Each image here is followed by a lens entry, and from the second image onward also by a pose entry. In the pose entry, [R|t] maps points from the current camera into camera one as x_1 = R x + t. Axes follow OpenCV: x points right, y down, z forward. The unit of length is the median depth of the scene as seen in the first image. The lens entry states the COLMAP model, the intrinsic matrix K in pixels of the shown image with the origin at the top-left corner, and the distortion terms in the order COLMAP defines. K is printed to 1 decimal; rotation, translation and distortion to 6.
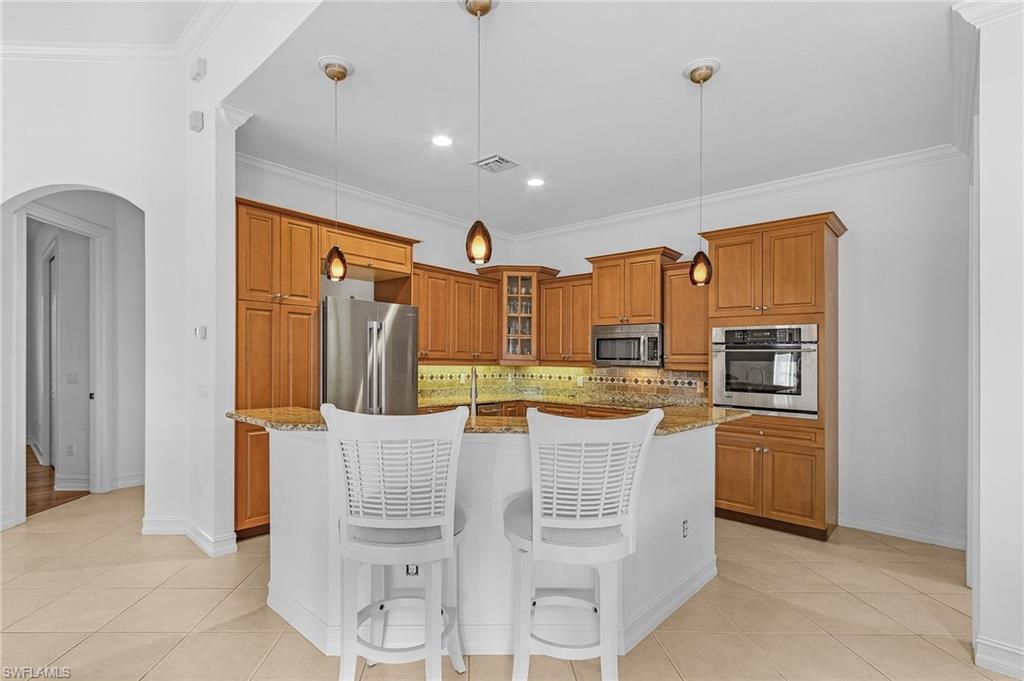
lens RADIAL K [[482.1, 0, 494.2], [0, 482.1, 356.7], [0, 0, 1]] dist [-0.012830, 0.000078]
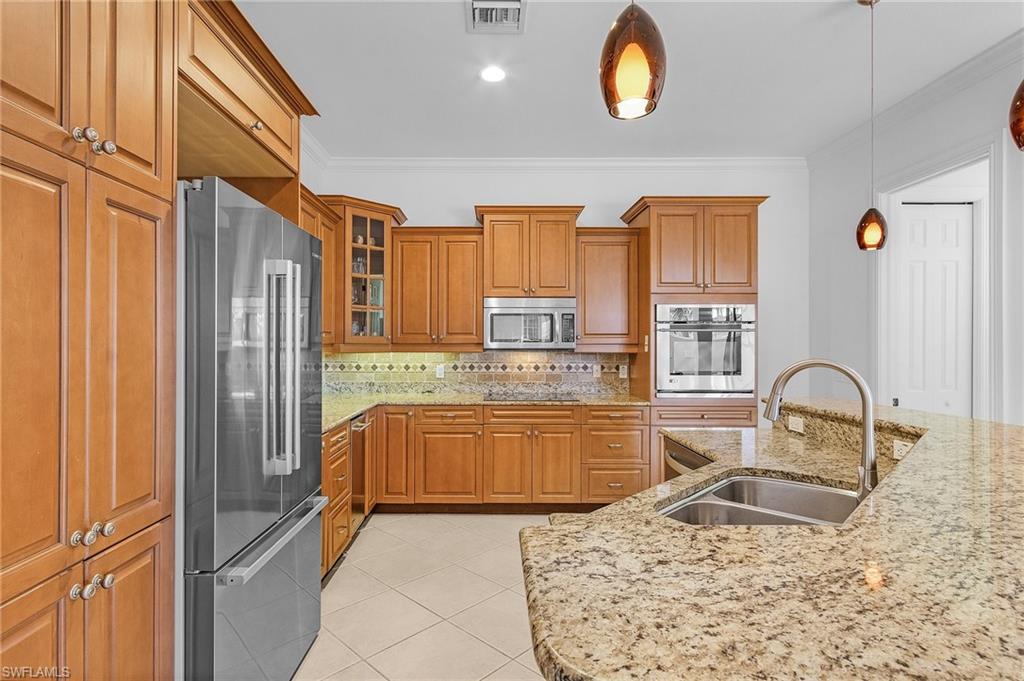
lens RADIAL K [[497.9, 0, 483.4], [0, 497.9, 340.0], [0, 0, 1]] dist [-0.027760, -0.000587]
pose [[0.741747, -0.010865, 0.670592, -0.318925], [0.007336, 0.999940, 0.008086, -0.003444], [-0.670640, -0.001078, 0.741782, 0.423797]]
